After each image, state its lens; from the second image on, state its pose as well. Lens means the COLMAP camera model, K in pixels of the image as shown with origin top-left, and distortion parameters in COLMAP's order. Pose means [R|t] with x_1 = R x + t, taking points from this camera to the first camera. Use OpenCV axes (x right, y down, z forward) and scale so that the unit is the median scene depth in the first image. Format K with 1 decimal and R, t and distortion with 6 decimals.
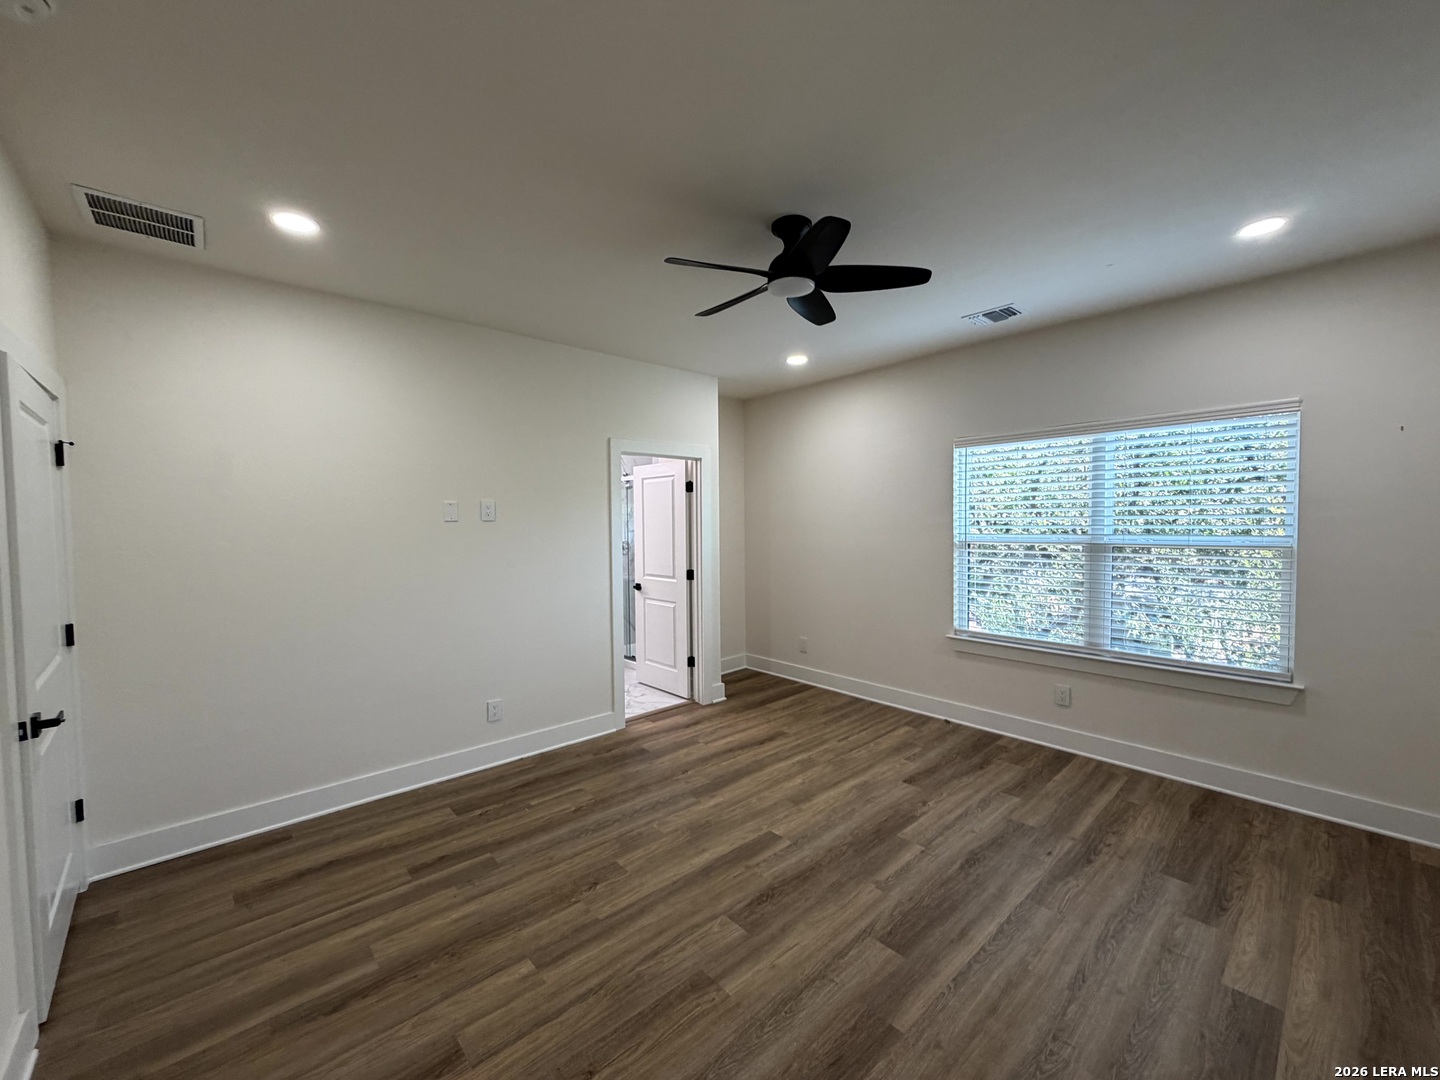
lens RADIAL K [[571.0, 0, 717.5], [0, 571.0, 541.0], [0, 0, 1]] dist [-0.000054, 0.000008]
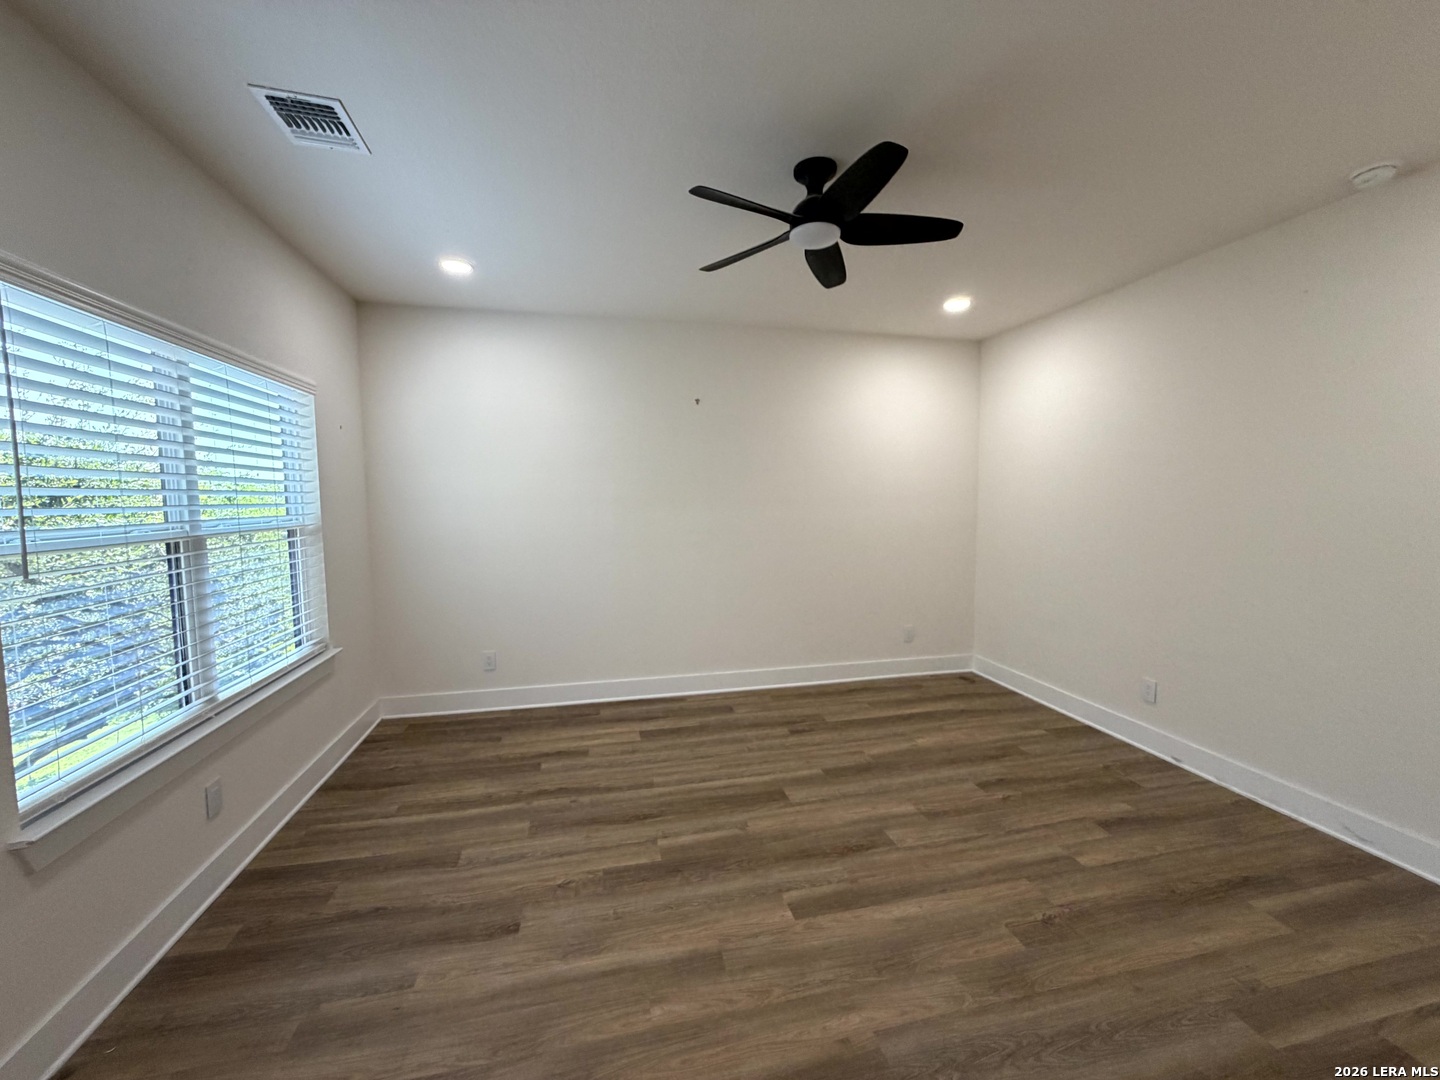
lens RADIAL K [[571.0, 0, 717.5], [0, 571.0, 541.0], [0, 0, 1]] dist [-0.000054, 0.000008]
pose [[-0.872938, -0.022941, 0.487291, -0.184629], [0.032531, 0.993933, 0.105071, -0.053132], [-0.486745, 0.107572, -0.866896, 1.842625]]
